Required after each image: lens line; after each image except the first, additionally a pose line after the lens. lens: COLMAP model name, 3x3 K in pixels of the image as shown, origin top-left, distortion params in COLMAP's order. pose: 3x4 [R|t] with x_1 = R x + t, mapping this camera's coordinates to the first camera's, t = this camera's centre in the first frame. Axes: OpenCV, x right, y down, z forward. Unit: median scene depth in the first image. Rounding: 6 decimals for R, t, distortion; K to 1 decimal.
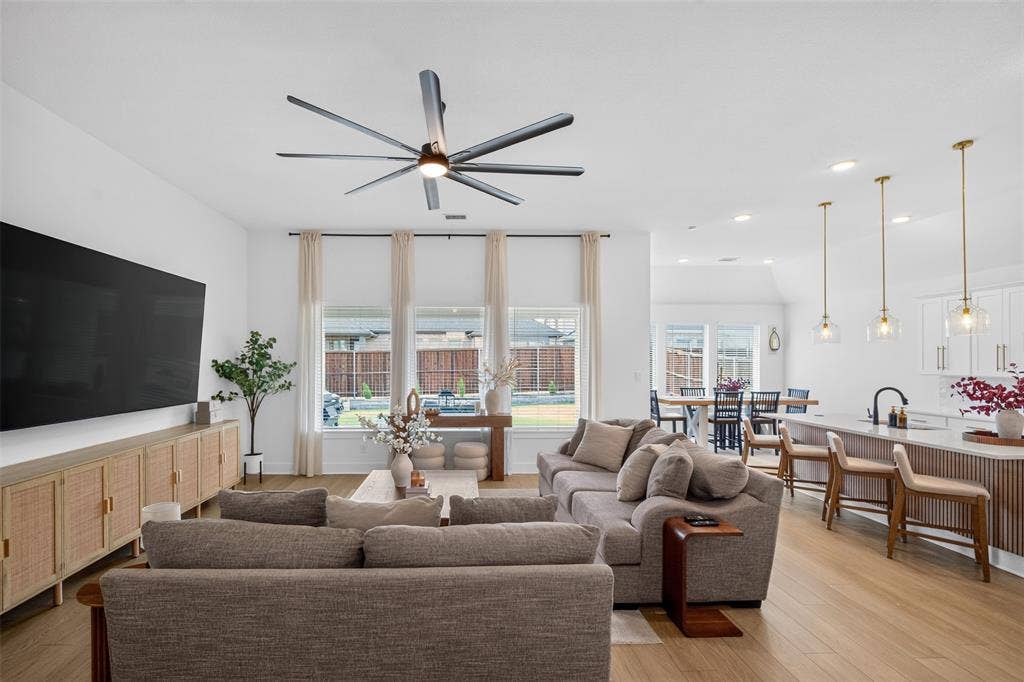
lens RADIAL K [[462.3, 0, 510.6], [0, 462.3, 363.3], [0, 0, 1]] dist [-0.012760, -0.000464]
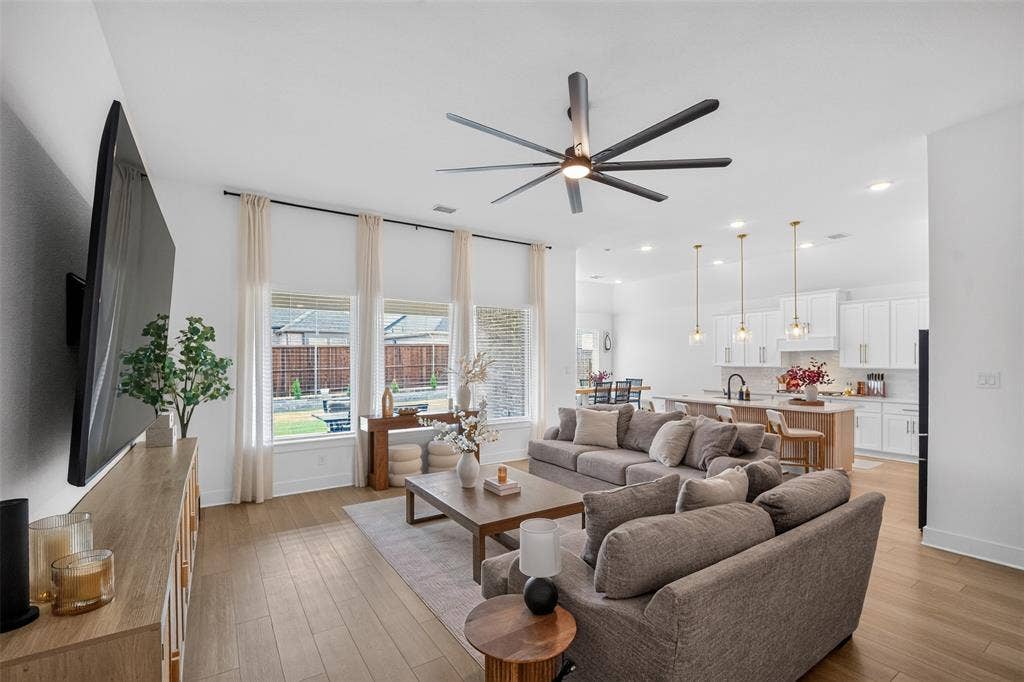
lens RADIAL K [[440.8, 0, 511.2], [0, 440.8, 363.9], [0, 0, 1]] dist [-0.009636, -0.000113]
pose [[0.852590, -0.008778, 0.522506, -0.466029], [0.006739, 0.999960, 0.005803, 0.004415], [-0.522536, -0.001426, 0.852616, 0.126038]]
